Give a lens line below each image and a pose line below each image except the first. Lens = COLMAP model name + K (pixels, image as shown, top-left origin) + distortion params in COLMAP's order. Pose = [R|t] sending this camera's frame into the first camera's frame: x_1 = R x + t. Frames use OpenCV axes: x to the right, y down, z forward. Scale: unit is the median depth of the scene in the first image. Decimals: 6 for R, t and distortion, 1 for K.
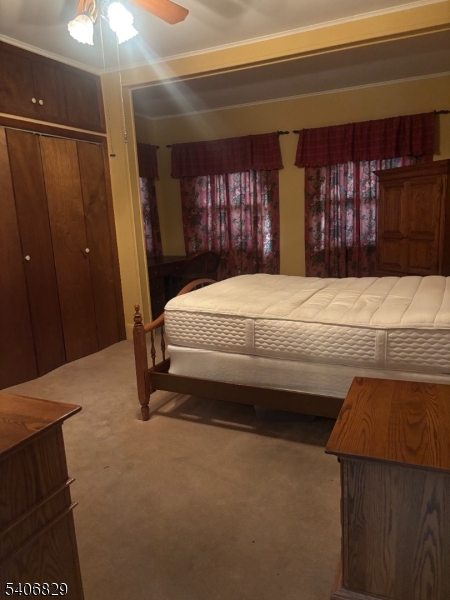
lens RADIAL K [[460.6, 0, 221.9], [0, 460.6, 309.2], [0, 0, 1]] dist [0.065358, -0.061521]
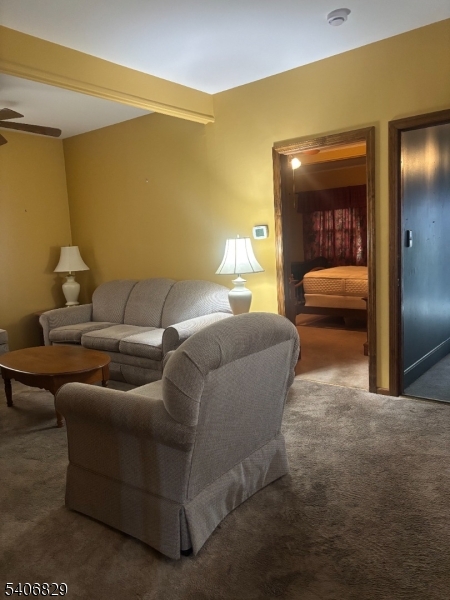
lens RADIAL K [[460.6, 0, 221.9], [0, 460.6, 309.2], [0, 0, 1]] dist [0.065358, -0.061521]
pose [[0.976669, 0.025824, -0.213193, -0.015370], [-0.035769, 0.998438, -0.042925, 0.129190], [0.211751, 0.049549, 0.976067, -0.611918]]
